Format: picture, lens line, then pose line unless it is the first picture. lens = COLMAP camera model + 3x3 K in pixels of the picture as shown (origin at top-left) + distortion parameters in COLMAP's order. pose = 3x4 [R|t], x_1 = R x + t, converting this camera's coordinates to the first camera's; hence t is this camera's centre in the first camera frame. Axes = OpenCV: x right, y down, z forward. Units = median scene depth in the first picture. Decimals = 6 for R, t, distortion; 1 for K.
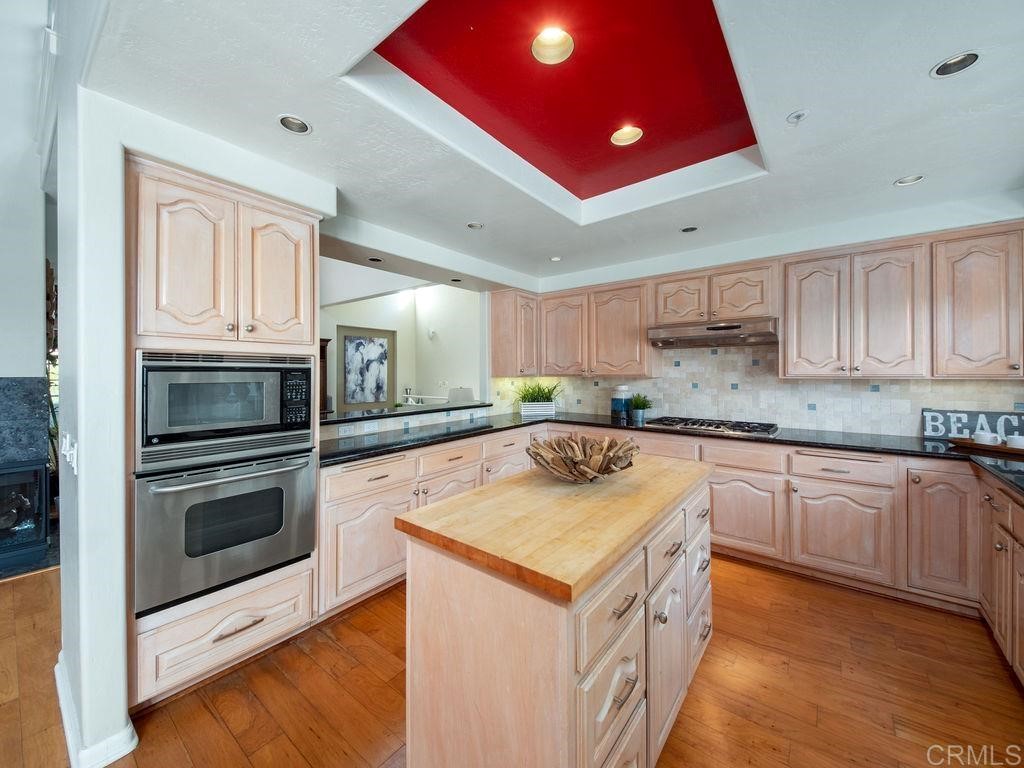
lens RADIAL K [[396.8, 0, 526.7], [0, 396.8, 371.5], [0, 0, 1]] dist [0.000182, -0.000039]
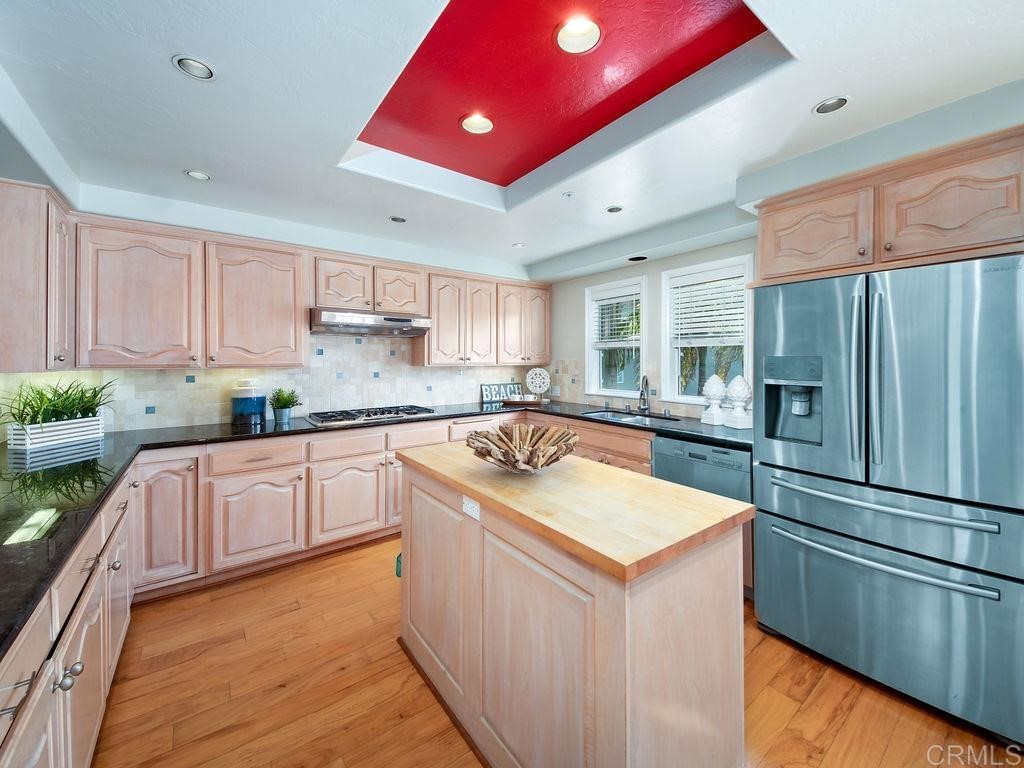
lens RADIAL K [[391.0, 0, 513.9], [0, 391.0, 360.4], [0, 0, 1]] dist [0.021242, -0.000110]
pose [[0.260159, 0.002812, 0.965562, -0.409967], [-0.001996, 0.999995, -0.002374, 0.001328], [-0.965564, -0.001309, 0.260163, 0.393482]]
